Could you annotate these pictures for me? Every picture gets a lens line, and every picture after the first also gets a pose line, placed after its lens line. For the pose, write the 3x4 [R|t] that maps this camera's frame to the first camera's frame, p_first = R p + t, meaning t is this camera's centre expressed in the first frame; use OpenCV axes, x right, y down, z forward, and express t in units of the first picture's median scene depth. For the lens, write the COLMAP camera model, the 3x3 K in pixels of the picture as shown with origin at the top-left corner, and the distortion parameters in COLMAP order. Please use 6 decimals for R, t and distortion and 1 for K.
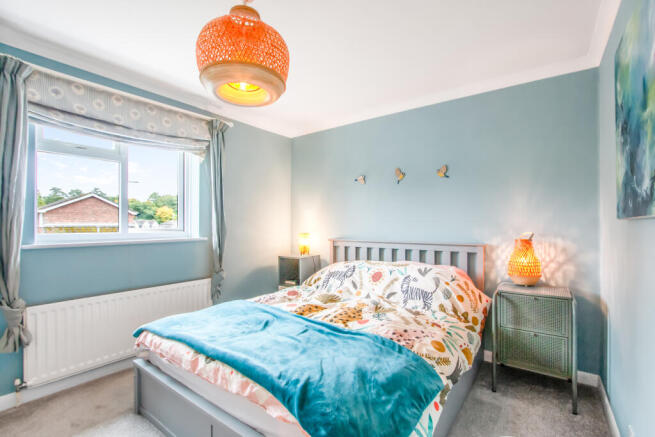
lens RADIAL K [[298.0, 0, 327.5], [0, 298.0, 218.5], [0, 0, 1]] dist [-0.000164, 0.000017]
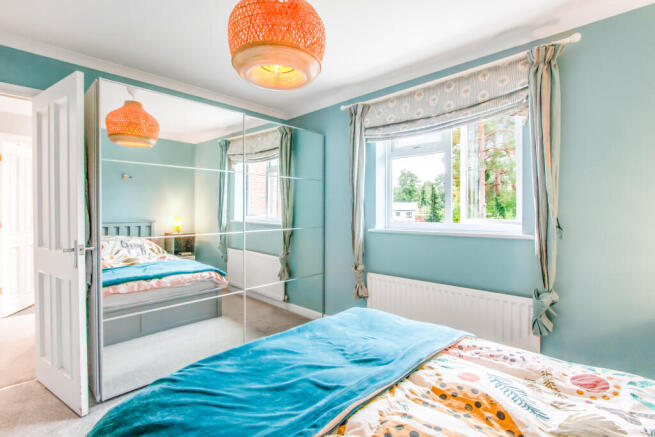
lens RADIAL K [[319.6, 0, 327.5], [0, 319.6, 218.5], [0, 0, 1]] dist [-0.034802, 0.000002]
pose [[-0.134886, 0.013170, -0.990774, 0.398781], [0.016695, 0.999800, 0.011017, 0.011778], [0.990720, -0.015055, -0.135079, 0.765947]]
